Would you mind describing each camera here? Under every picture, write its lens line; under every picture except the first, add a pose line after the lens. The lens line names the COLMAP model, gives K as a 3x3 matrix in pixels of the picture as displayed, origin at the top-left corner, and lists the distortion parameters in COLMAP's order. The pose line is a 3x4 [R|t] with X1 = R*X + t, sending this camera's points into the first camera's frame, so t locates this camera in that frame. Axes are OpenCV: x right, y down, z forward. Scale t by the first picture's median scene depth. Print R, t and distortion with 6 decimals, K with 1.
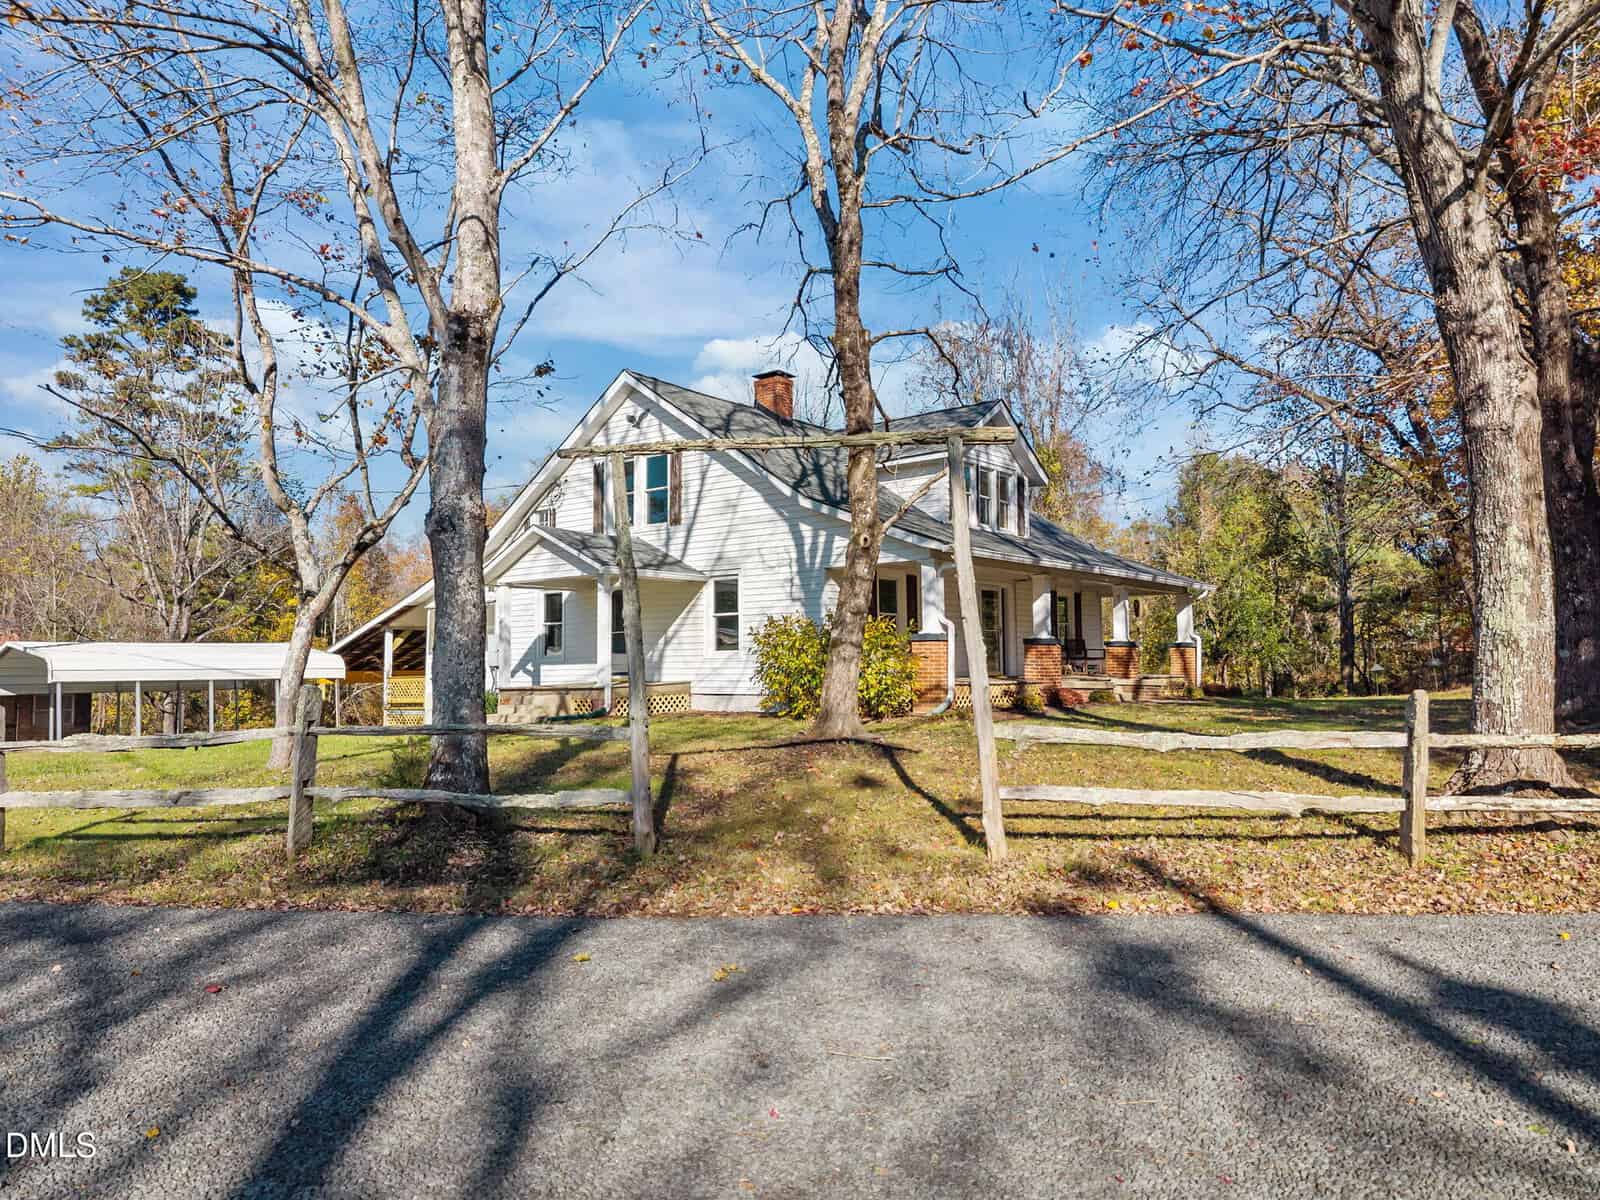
lens RADIAL K [[1148.2, 0, 800.0], [0, 1148.2, 600.0], [0, 0, 1]] dist [0.008381, -0.000419]
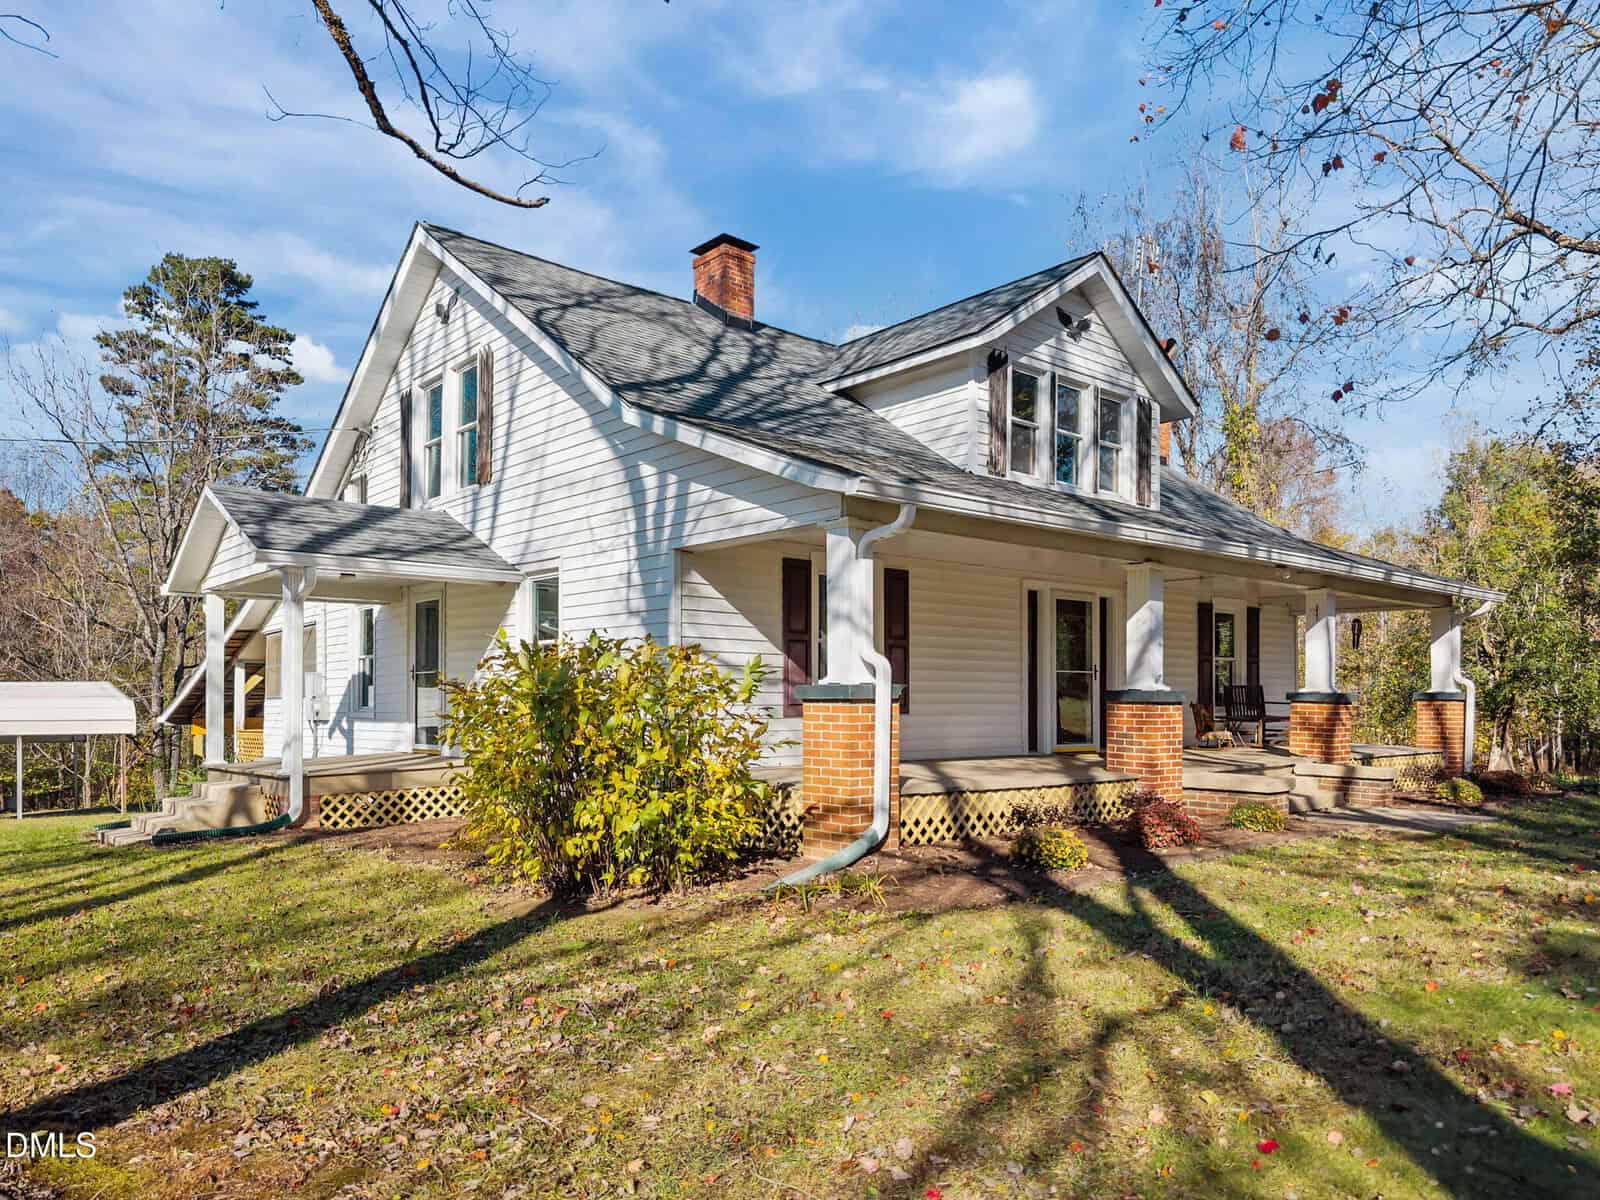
lens RADIAL K [[1168.7, 0, 795.3], [0, 1168.7, 707.0], [0, 0, 1]] dist [-0.020153, 0.002898]
pose [[0.983278, 0.010172, -0.181824, 0.138187], [0.001926, 0.997802, 0.066236, 0.006097], [0.182098, -0.065479, 0.981098, 0.420884]]
